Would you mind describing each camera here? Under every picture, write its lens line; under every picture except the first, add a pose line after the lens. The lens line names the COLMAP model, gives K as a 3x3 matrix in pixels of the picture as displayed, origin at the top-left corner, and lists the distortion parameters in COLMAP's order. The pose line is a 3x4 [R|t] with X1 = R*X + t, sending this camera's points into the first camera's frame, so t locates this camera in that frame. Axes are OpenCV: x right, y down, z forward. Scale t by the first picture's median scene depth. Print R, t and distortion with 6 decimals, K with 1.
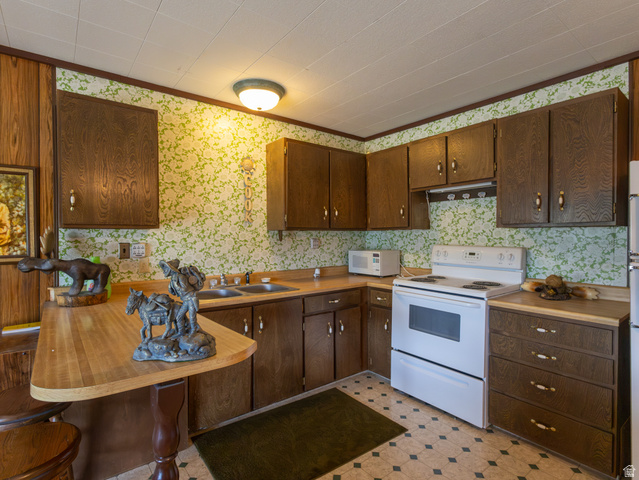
lens RADIAL K [[333.0, 0, 319.5], [0, 333.0, 240.0], [0, 0, 1]] dist [0.005054, 0.000452]
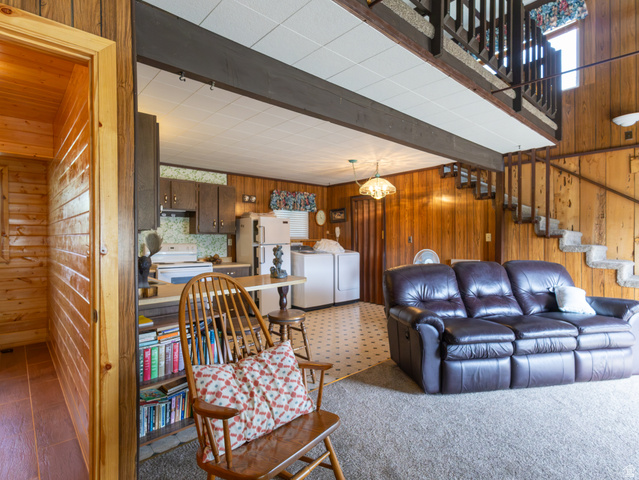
lens RADIAL K [[333.0, 0, 319.5], [0, 333.0, 240.0], [0, 0, 1]] dist [0.005054, 0.000452]
pose [[-0.083626, -0.002727, 0.996493, -1.782613], [0.015493, 0.999872, 0.004037, 0.005342], [-0.996377, 0.015776, -0.083573, 0.463323]]
